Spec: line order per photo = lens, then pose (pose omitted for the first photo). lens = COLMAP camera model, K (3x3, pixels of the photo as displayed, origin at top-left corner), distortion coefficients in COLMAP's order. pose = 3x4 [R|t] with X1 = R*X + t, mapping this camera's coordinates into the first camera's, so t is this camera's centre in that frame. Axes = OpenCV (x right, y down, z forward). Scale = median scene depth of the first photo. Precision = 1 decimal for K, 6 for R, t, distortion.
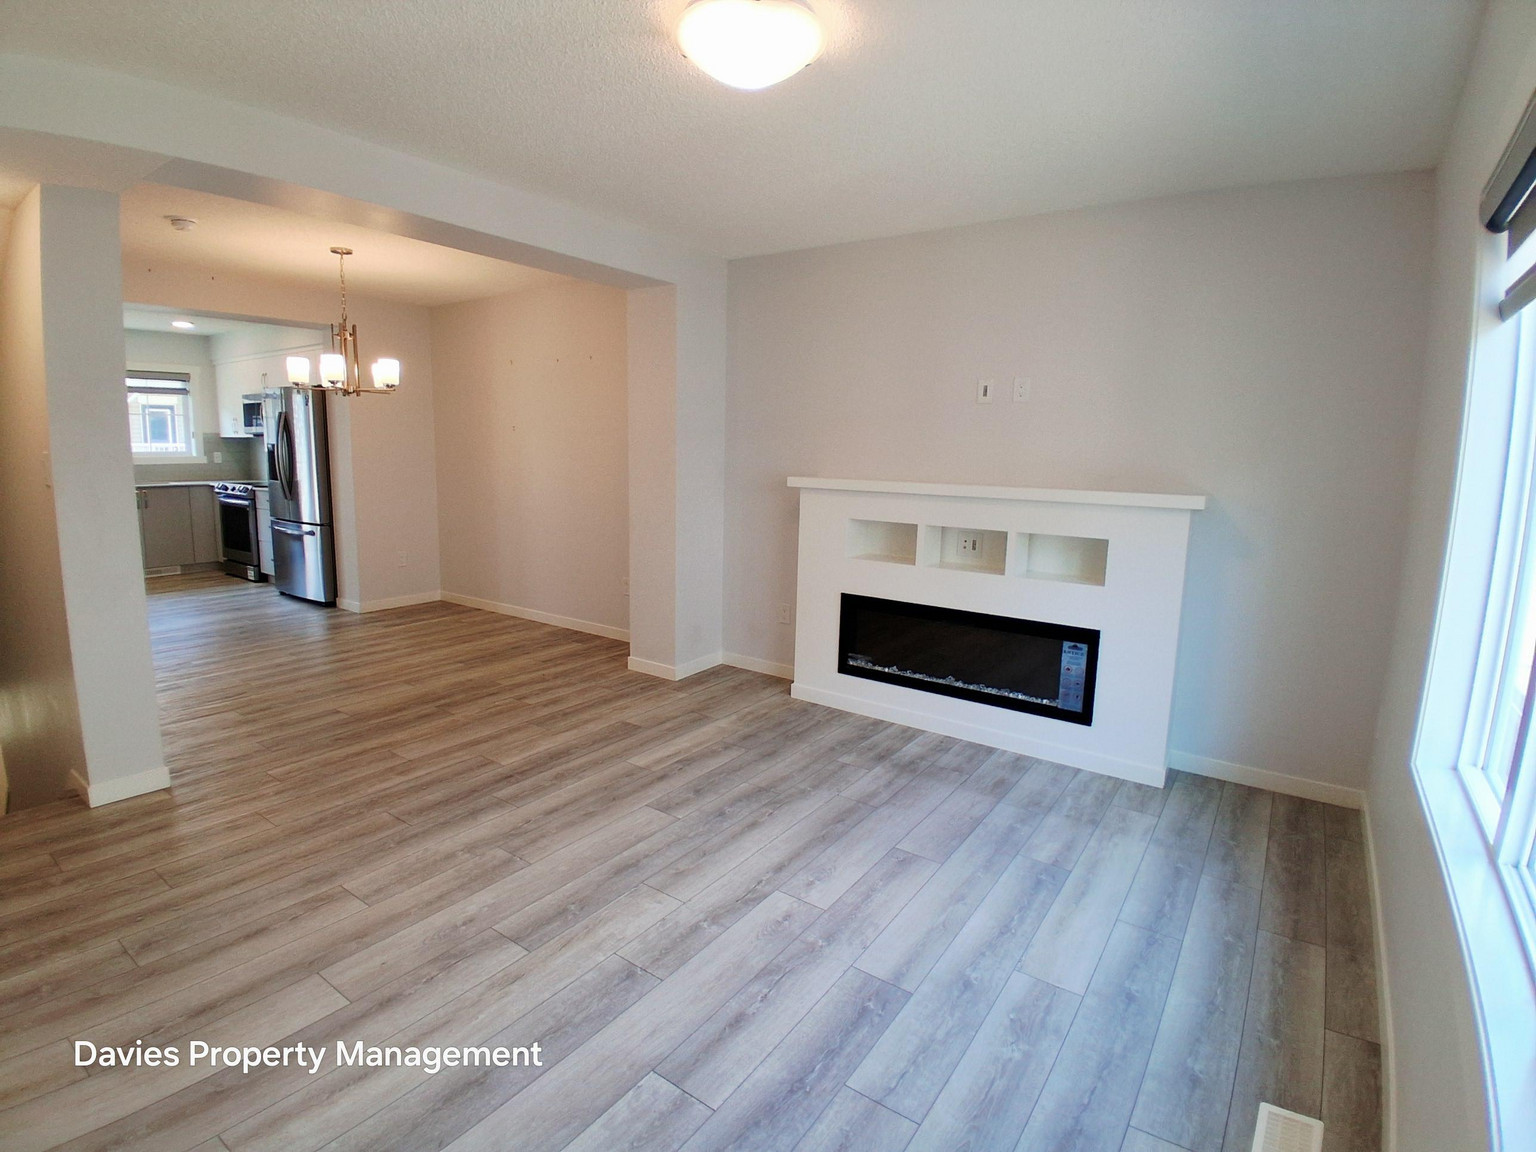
lens RADIAL K [[775.8, 0, 766.2], [0, 775.8, 569.4], [0, 0, 1]] dist [0.018901, -0.057367]
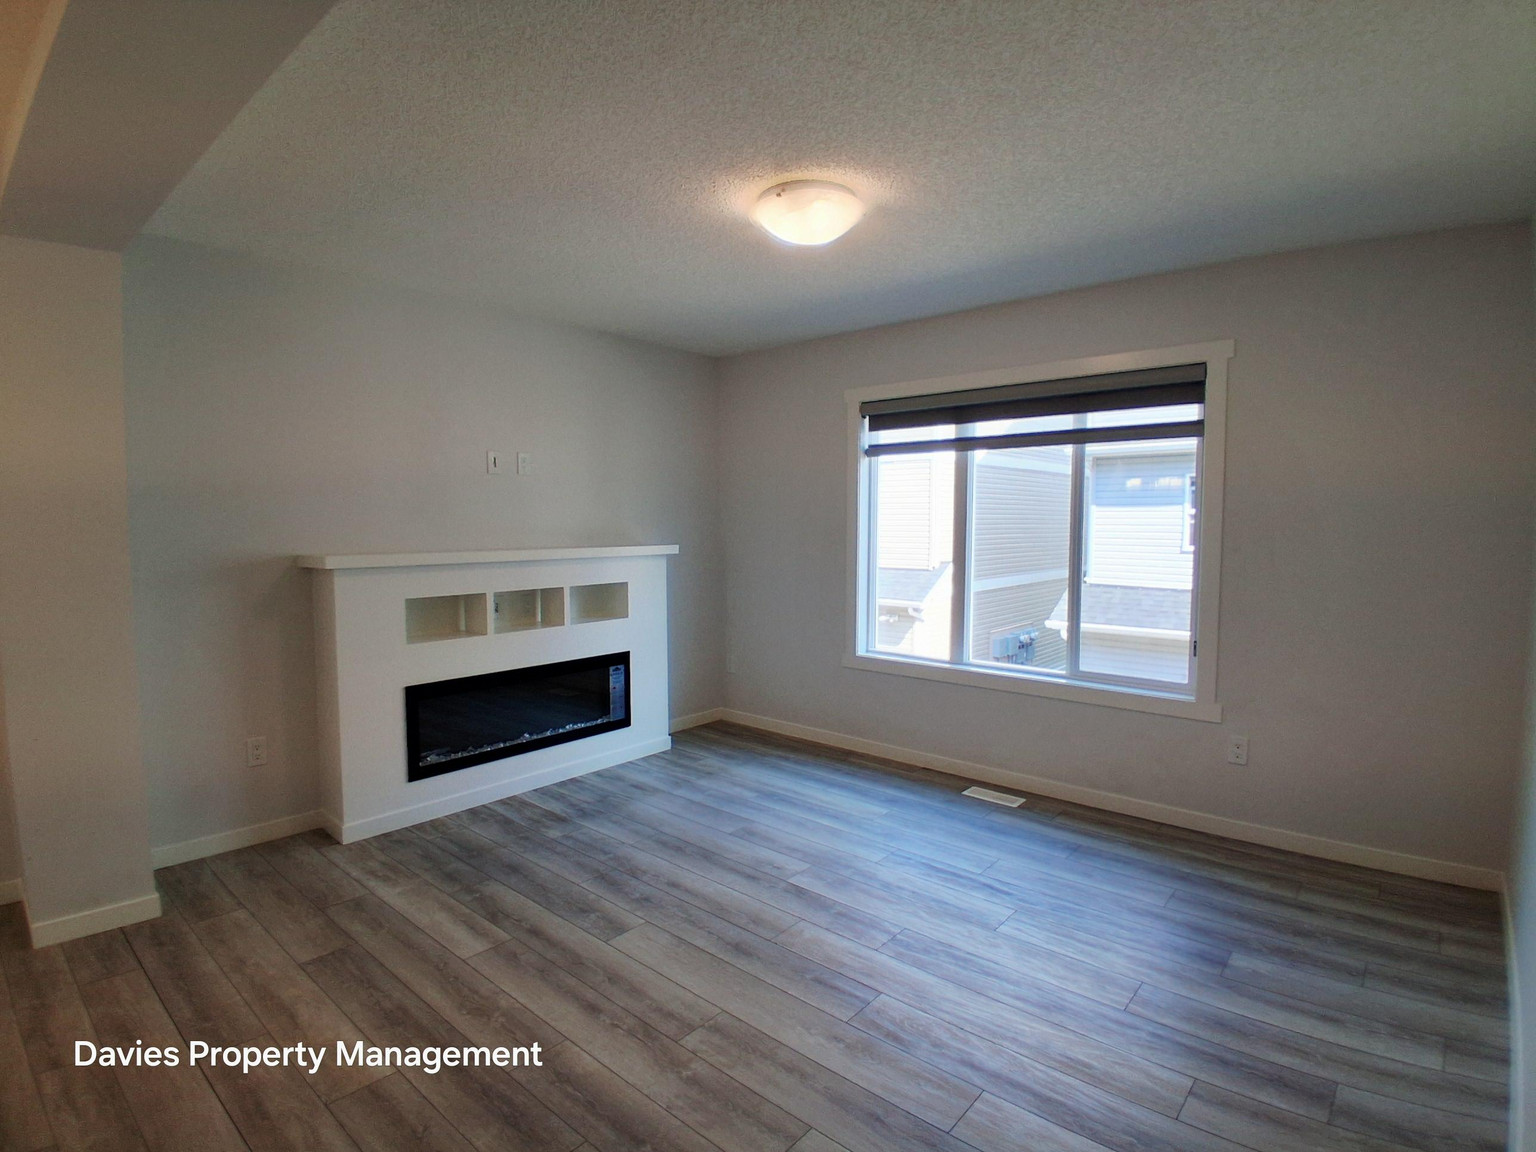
lens RADIAL K [[775.8, 0, 766.2], [0, 775.8, 569.4], [0, 0, 1]] dist [0.018901, -0.057367]
pose [[0.090449, -0.084789, 0.992285, -0.823365], [0.155483, 0.985354, 0.070024, -0.111375], [-0.983689, 0.147950, 0.102307, 0.595868]]
